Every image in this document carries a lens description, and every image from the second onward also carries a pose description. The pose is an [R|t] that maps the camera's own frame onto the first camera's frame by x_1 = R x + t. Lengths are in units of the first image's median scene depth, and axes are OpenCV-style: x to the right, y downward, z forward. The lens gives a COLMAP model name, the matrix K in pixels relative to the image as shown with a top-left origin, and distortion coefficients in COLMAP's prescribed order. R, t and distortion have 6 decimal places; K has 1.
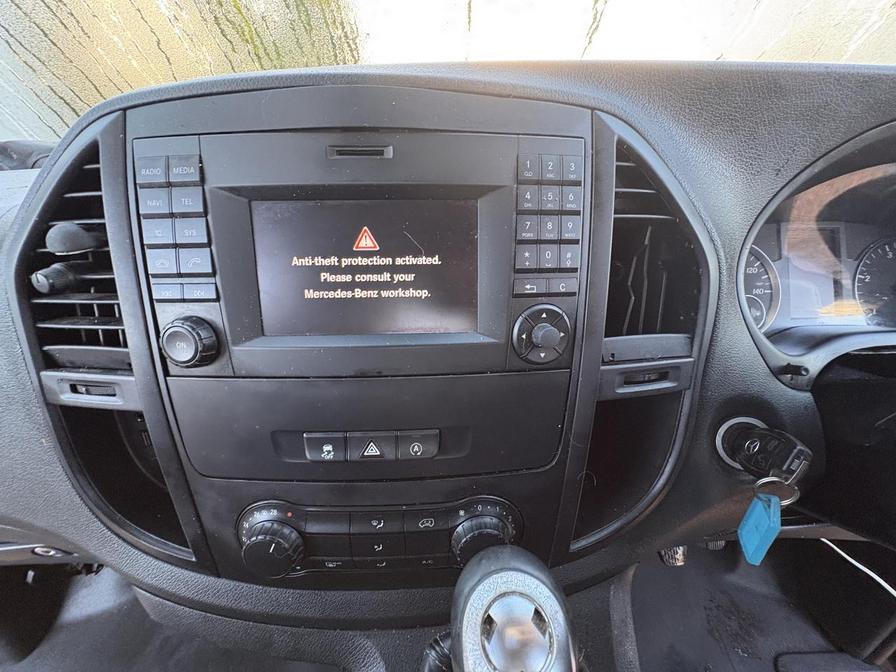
lens RADIAL K [[356.4, 0, 448.6], [0, 356.4, 335.4], [0, 0, 1]] dist [0.000301, 0.000197]
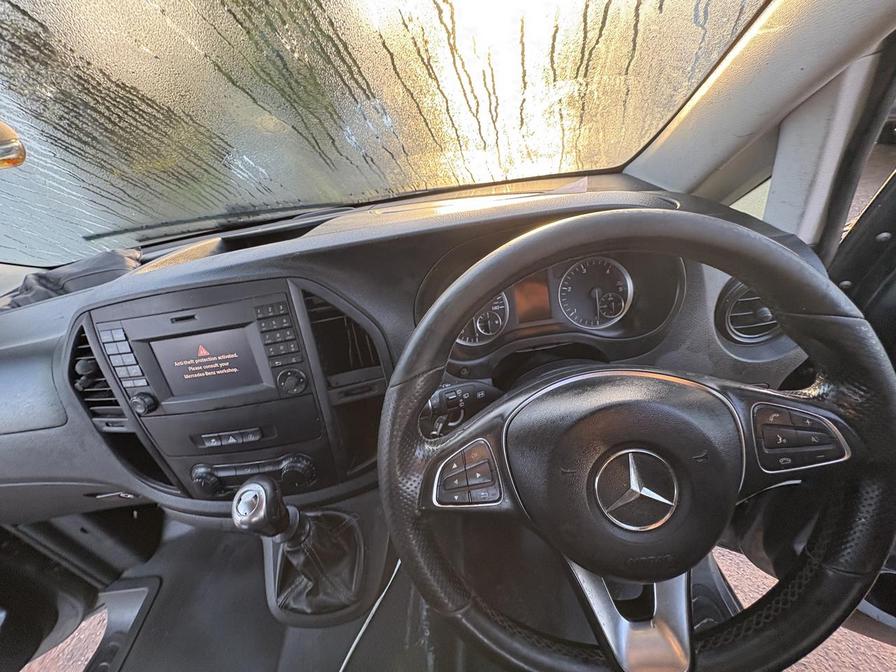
lens RADIAL K [[356.4, 0, 449.2], [0, 356.4, 337.7], [0, 0, 1]] dist [0.000301, 0.000197]
pose [[0.985964, -0.122659, -0.113266, 1.480657], [0.138490, 0.979762, 0.144522, -0.442477], [0.093246, -0.158180, 0.982998, -0.972056]]
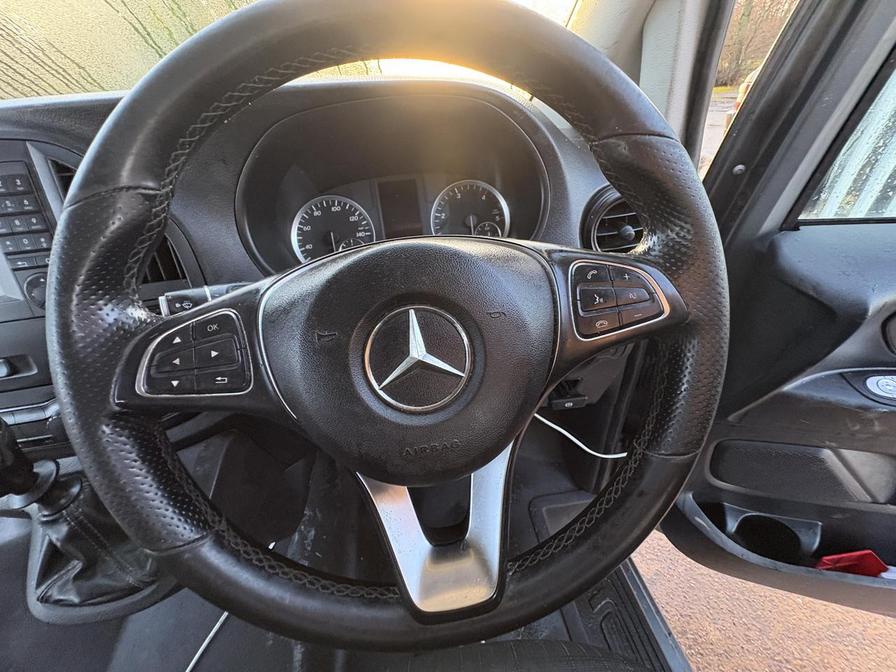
lens RADIAL K [[356.4, 0, 449.1], [0, 356.4, 338.3], [0, 0, 1]] dist [0.000301, 0.000197]
pose [[0.992041, -0.118601, 0.042294, 1.953931], [0.110337, 0.980628, 0.161844, 0.138833], [-0.060670, -0.155890, 0.985910, -0.701578]]
